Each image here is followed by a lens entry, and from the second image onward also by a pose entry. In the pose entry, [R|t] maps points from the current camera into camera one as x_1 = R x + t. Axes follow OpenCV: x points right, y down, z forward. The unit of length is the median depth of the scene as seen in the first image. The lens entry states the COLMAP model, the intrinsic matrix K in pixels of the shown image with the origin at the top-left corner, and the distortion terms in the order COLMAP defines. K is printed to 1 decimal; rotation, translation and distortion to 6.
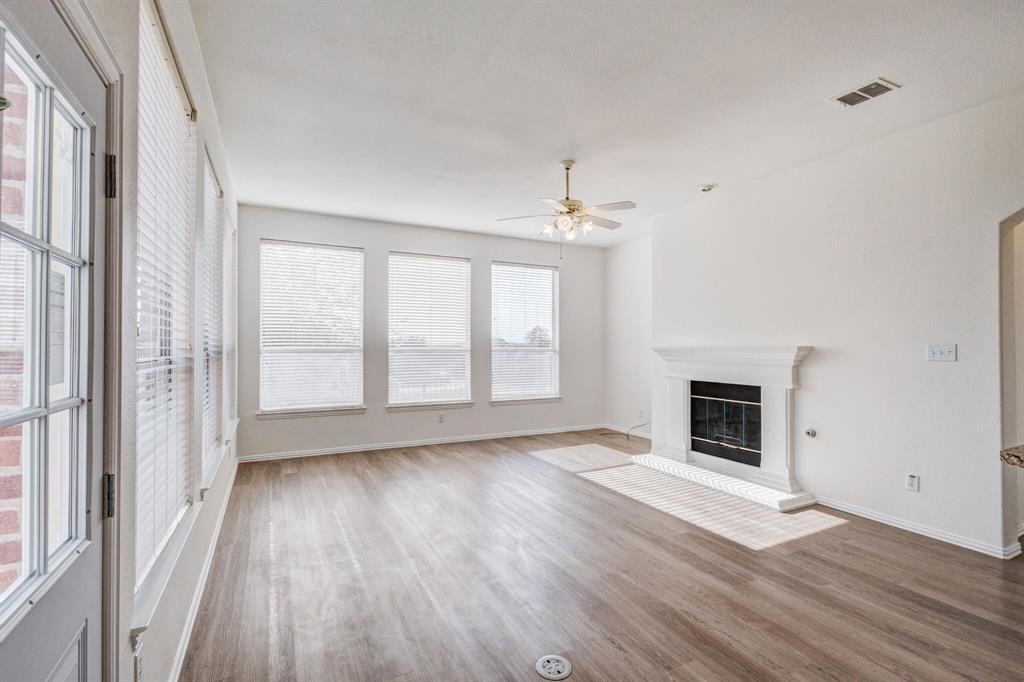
lens RADIAL K [[468.8, 0, 513.6], [0, 468.8, 338.7], [0, 0, 1]] dist [0.004743, -0.000161]
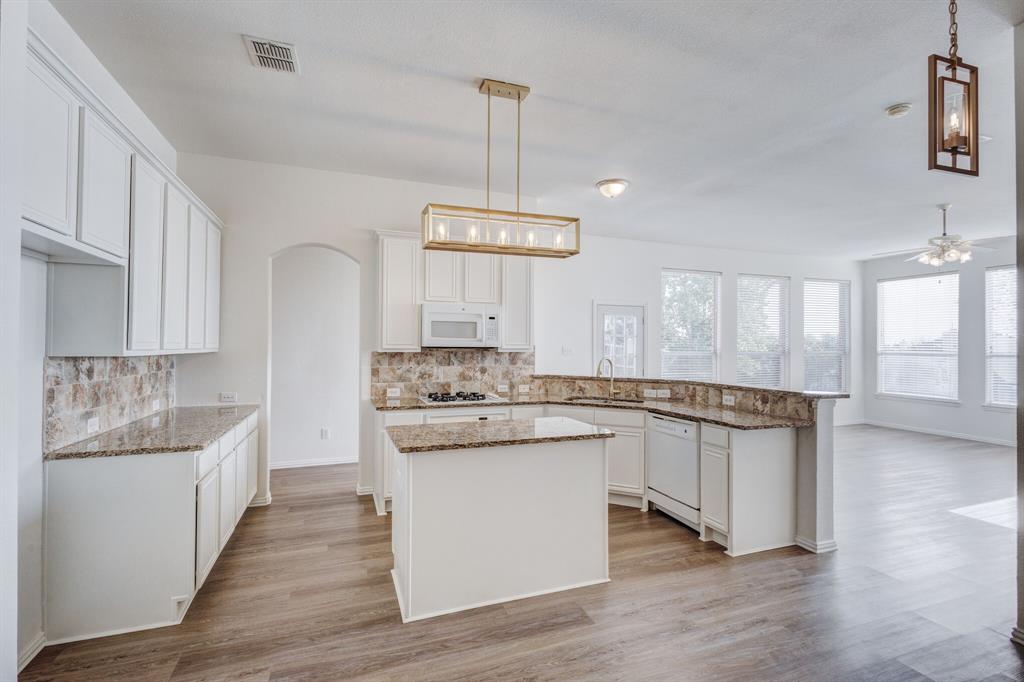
lens RADIAL K [[468.8, 0, 513.6], [0, 468.8, 338.7], [0, 0, 1]] dist [0.004743, -0.000161]
pose [[-0.101647, -0.015692, -0.994697, 1.089303], [0.002854, 0.999867, -0.016066, -0.000710], [0.994816, -0.004472, -0.101589, -0.018514]]
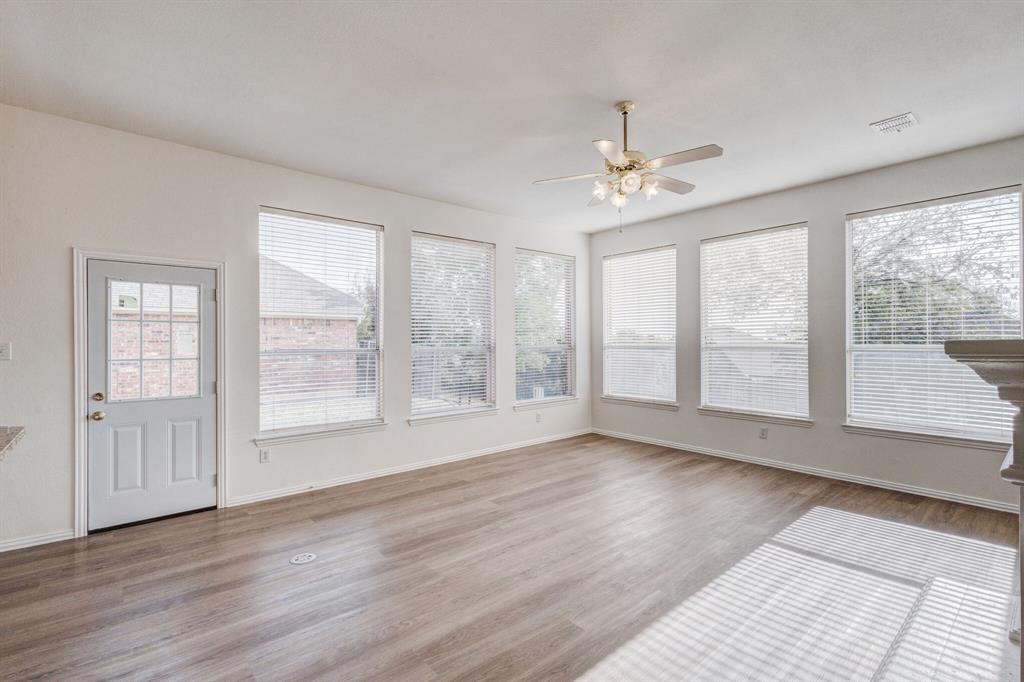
lens RADIAL K [[468.8, 0, 513.6], [0, 468.8, 338.7], [0, 0, 1]] dist [0.004743, -0.000161]
pose [[0.249820, -0.010436, -0.968236, 0.598789], [0.013748, 0.999879, -0.007230, 0.009917], [0.968195, -0.011505, 0.249934, 0.457426]]
